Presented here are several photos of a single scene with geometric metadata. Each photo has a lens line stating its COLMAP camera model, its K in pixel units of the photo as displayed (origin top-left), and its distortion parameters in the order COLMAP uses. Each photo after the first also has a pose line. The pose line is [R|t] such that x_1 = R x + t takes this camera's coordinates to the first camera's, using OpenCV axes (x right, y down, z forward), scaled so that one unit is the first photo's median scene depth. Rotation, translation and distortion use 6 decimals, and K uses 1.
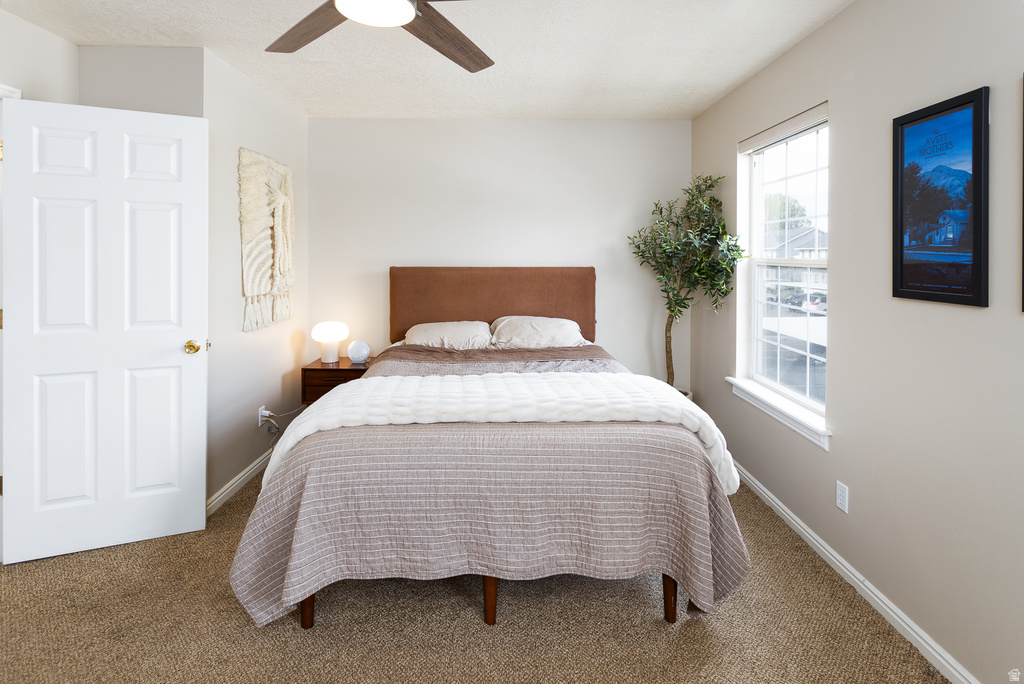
lens RADIAL K [[505.9, 0, 512.6], [0, 505.9, 255.2], [0, 0, 1]] dist [0.002780, 0.001301]
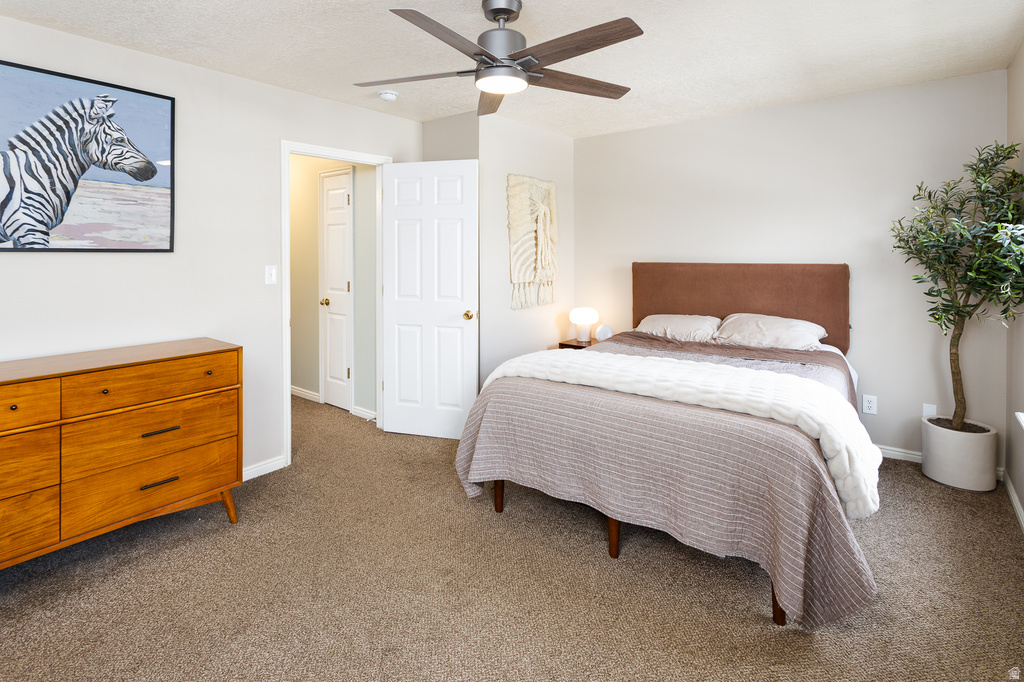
lens RADIAL K [[517.2, 0, 511.0], [0, 517.2, 241.2], [0, 0, 1]] dist [0.000471, 0.001079]
pose [[0.771267, -0.019066, -0.636226, 0.354909], [0.007098, 0.999747, -0.021355, -0.000834], [0.636472, 0.011955, 0.771207, -0.072155]]
